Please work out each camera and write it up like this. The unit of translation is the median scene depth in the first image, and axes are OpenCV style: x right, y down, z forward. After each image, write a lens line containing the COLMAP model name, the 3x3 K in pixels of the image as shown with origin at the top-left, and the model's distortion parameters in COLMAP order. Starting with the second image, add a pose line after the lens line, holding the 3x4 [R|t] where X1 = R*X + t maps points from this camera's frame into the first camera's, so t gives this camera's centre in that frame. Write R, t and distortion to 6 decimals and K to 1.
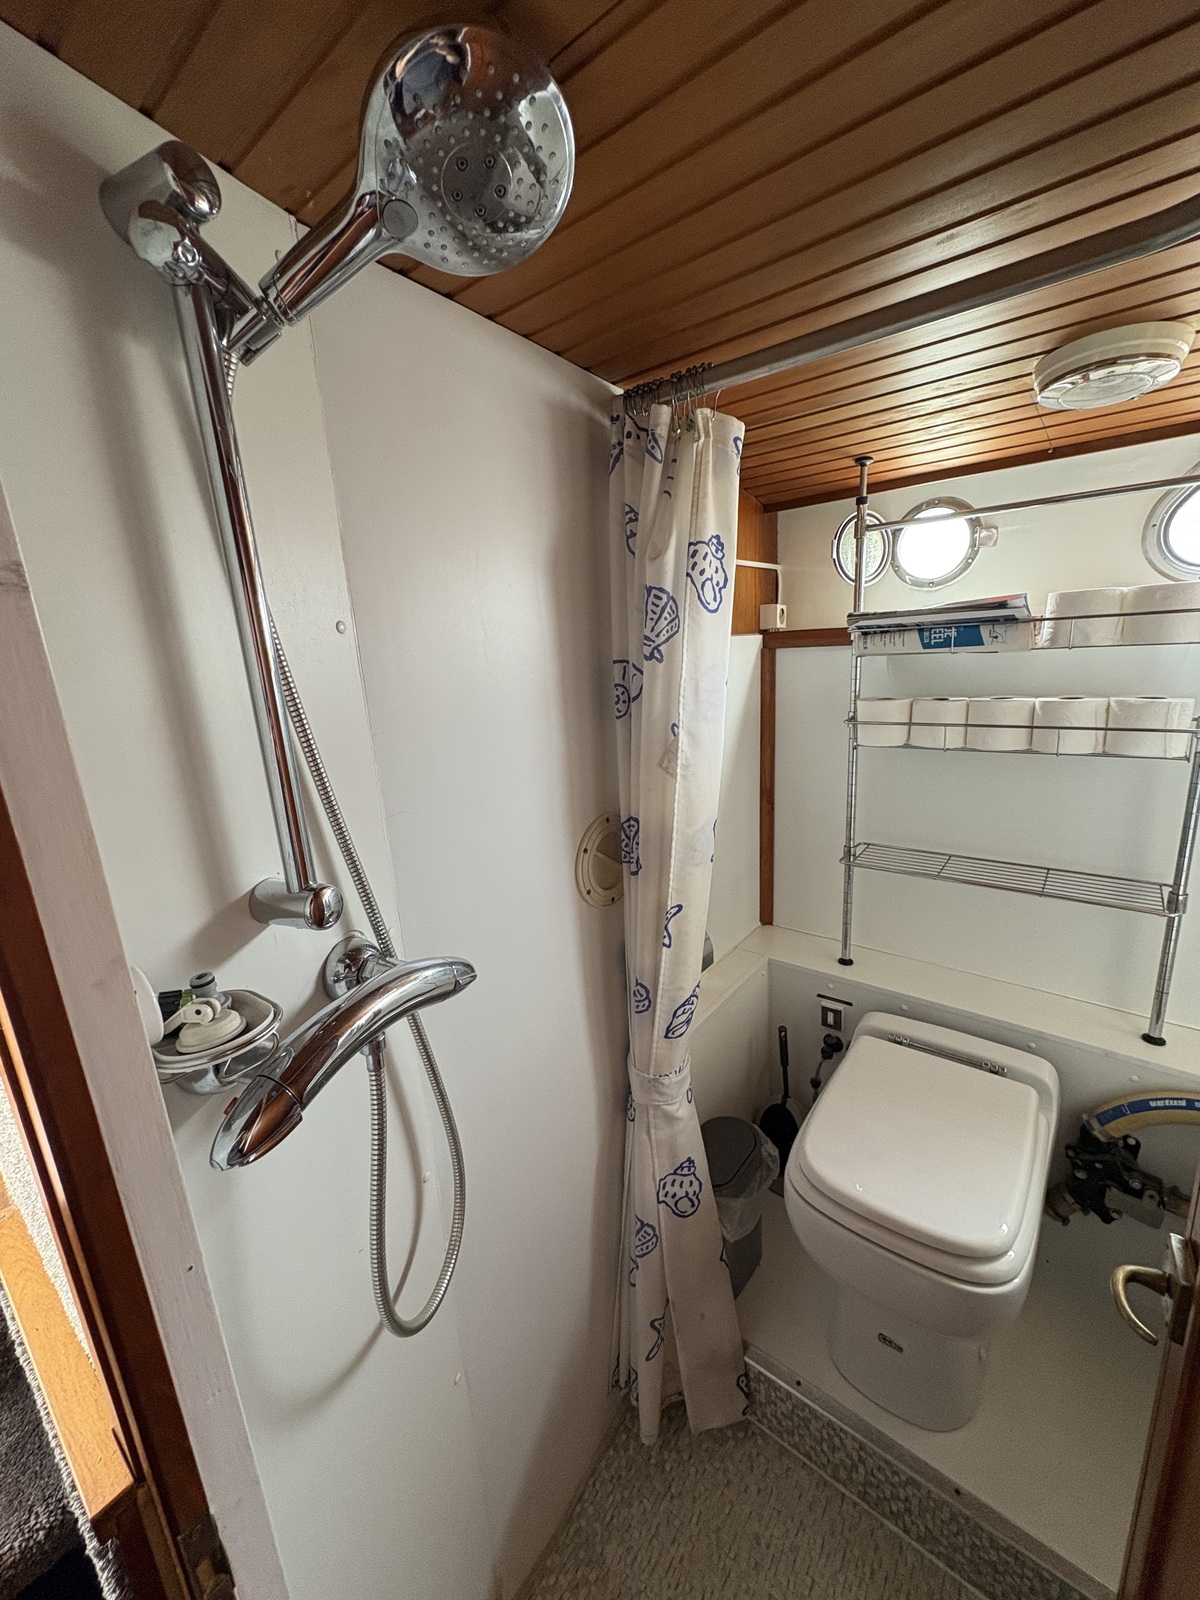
lens RADIAL K [[640.0, 0, 598.8], [0, 640.0, 797.3], [0, 0, 1]] dist [0.002693, -0.000090]
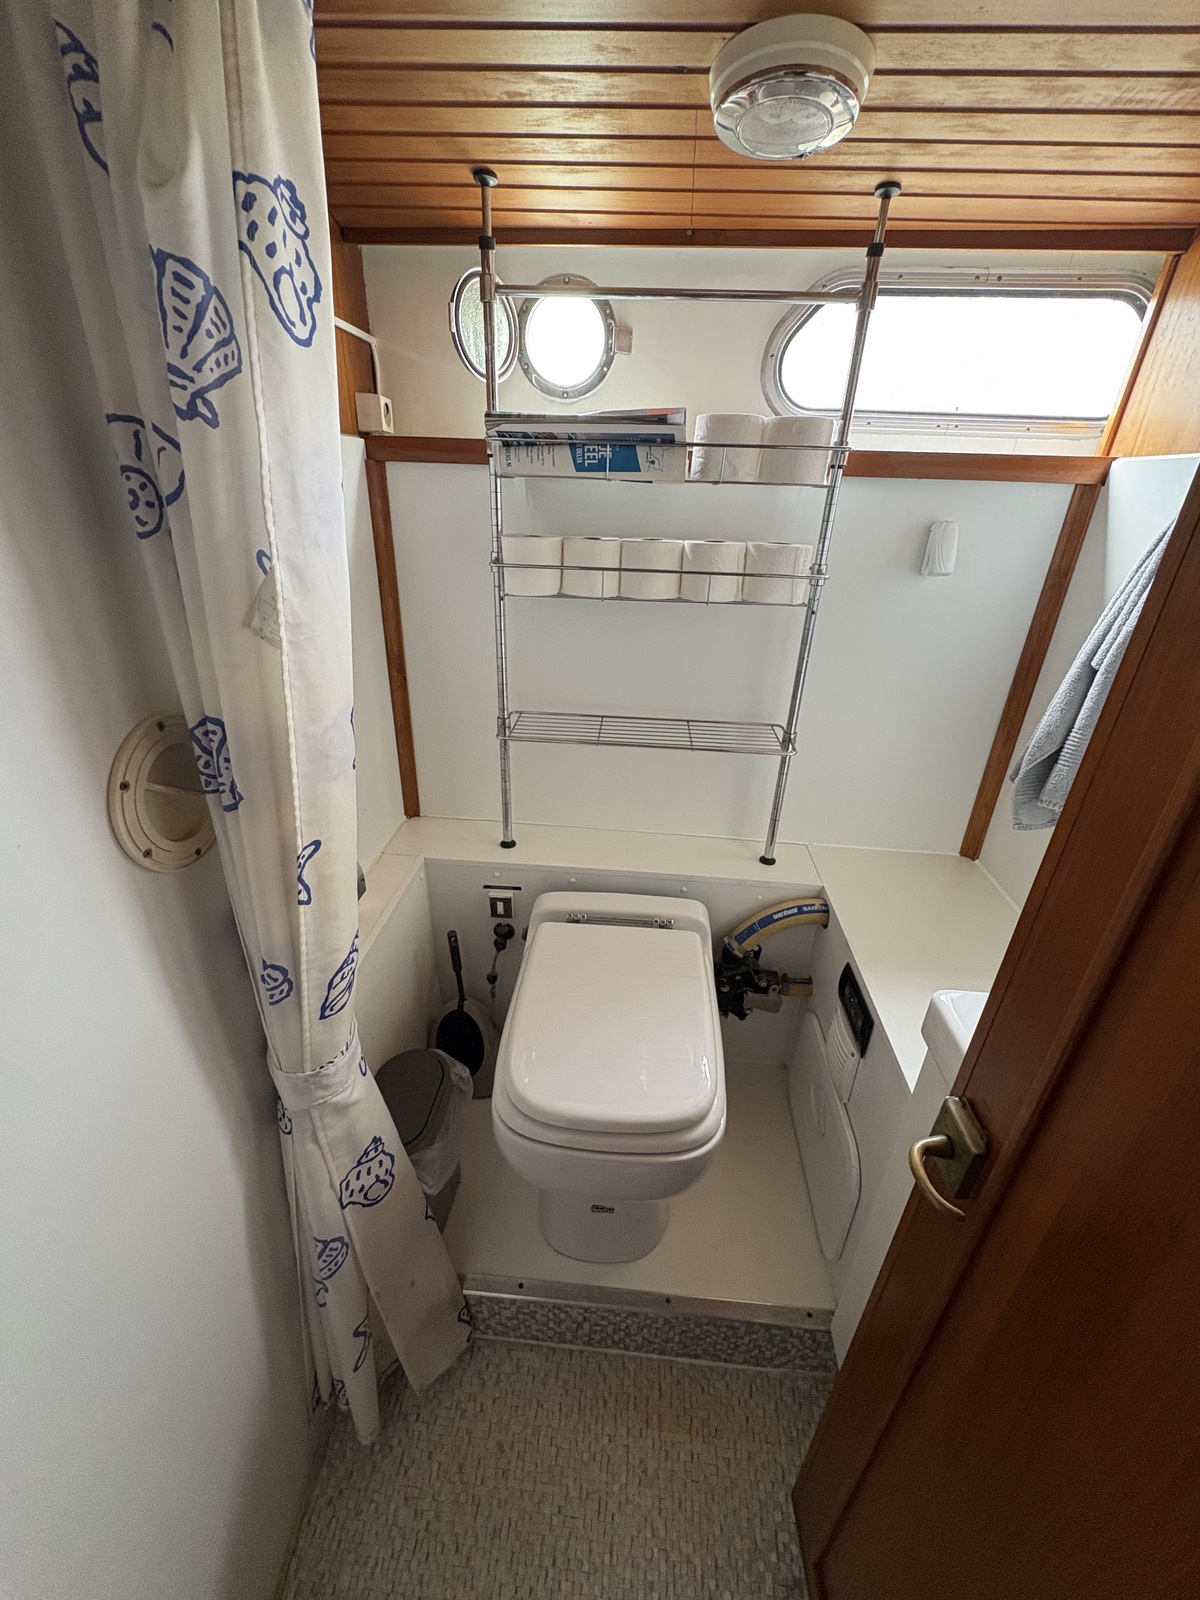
lens RADIAL K [[640.0, 0, 598.8], [0, 640.0, 797.3], [0, 0, 1]] dist [0.002693, -0.000090]
pose [[0.822699, -0.173143, 0.541469, 0.014016], [0.054914, 0.972240, 0.227452, -0.011064], [-0.565819, -0.157391, 0.809368, 0.276627]]
